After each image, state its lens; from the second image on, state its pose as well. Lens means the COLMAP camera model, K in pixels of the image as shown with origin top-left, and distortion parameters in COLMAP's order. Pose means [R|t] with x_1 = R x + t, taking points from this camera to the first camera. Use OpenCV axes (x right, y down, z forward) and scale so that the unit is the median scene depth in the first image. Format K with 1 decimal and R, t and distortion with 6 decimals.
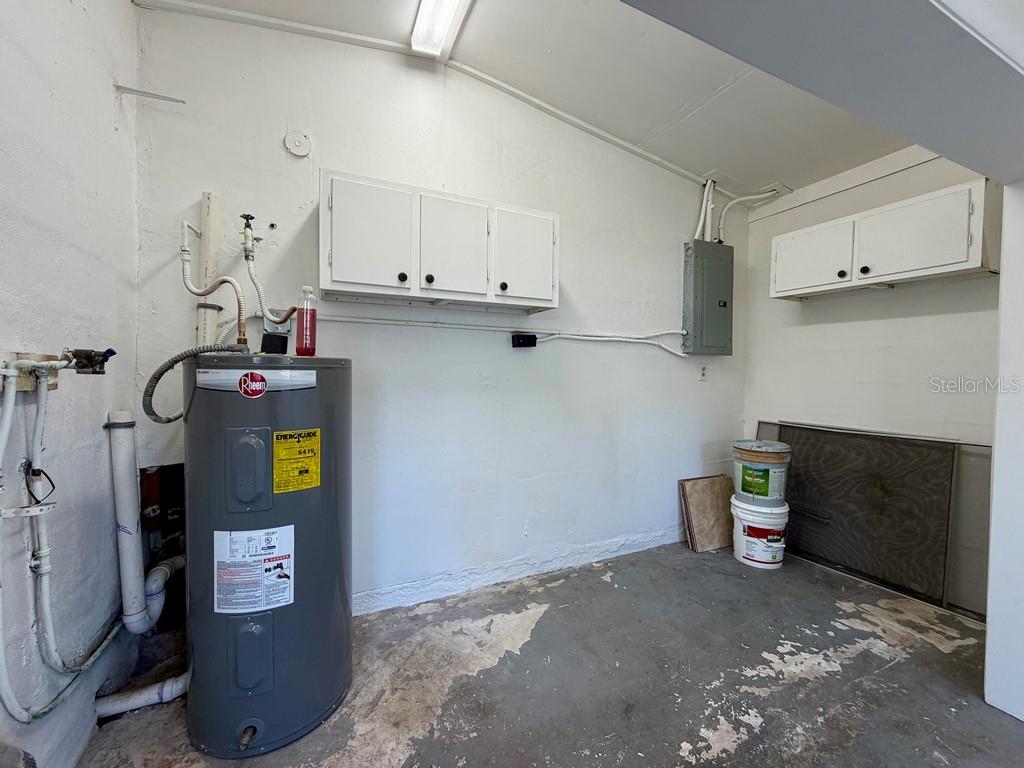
lens RADIAL K [[408.4, 0, 509.5], [0, 408.4, 383.0], [0, 0, 1]] dist [-0.000601, -0.000210]
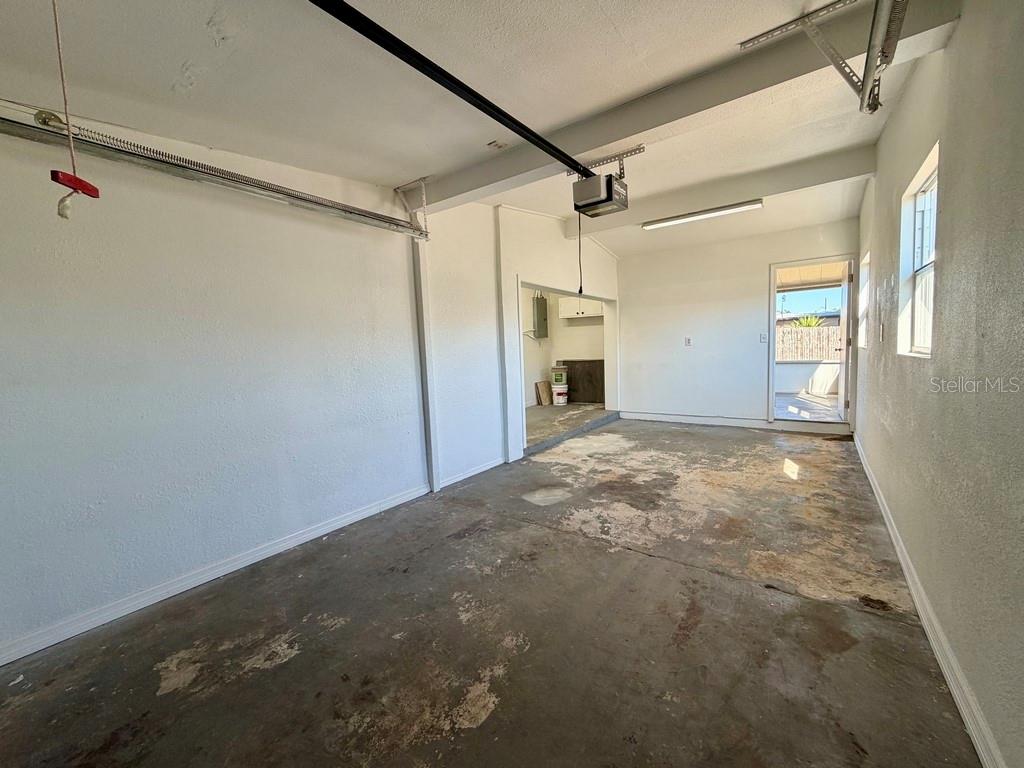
lens RADIAL K [[408.4, 0, 509.5], [0, 408.4, 383.0], [0, 0, 1]] dist [-0.000601, -0.000210]
pose [[0.873797, -0.081399, 0.479430, -1.435734], [0.057430, 0.996265, 0.064478, 0.064999], [-0.482888, -0.028807, 0.875208, -1.817479]]
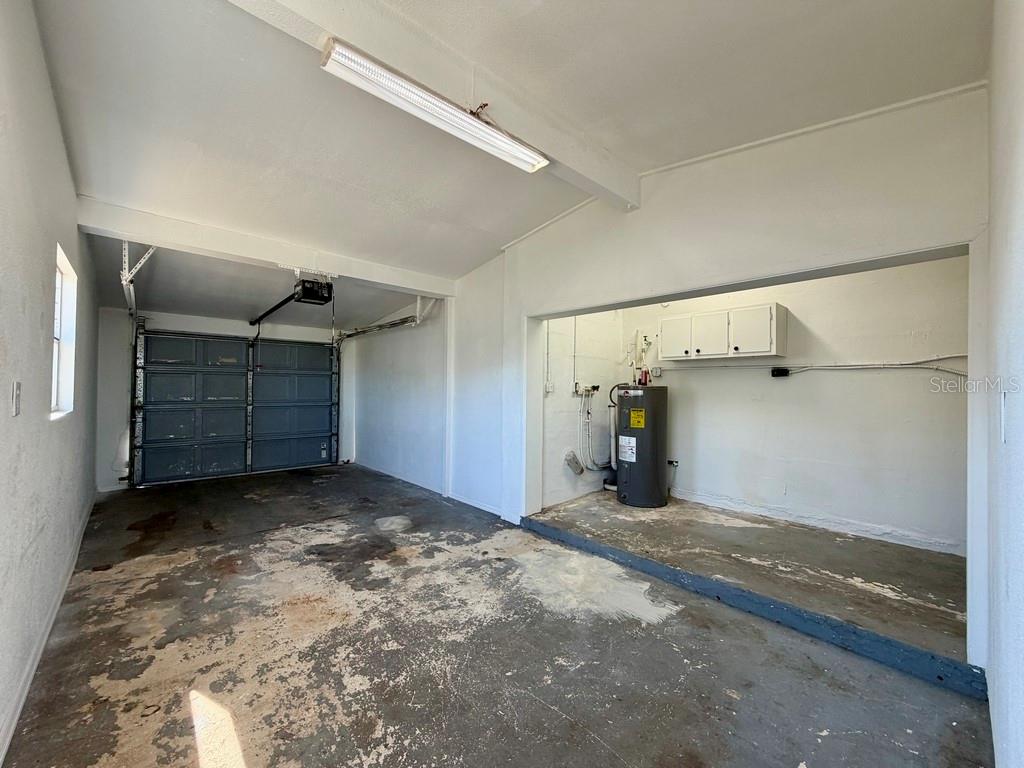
lens RADIAL K [[408.4, 0, 509.5], [0, 408.4, 383.0], [0, 0, 1]] dist [-0.000601, -0.000210]
pose [[0.305774, -0.017739, -0.951939, 1.368670], [-0.032699, 0.999041, -0.029120, 0.023375], [0.951542, 0.040031, 0.304901, -0.583821]]
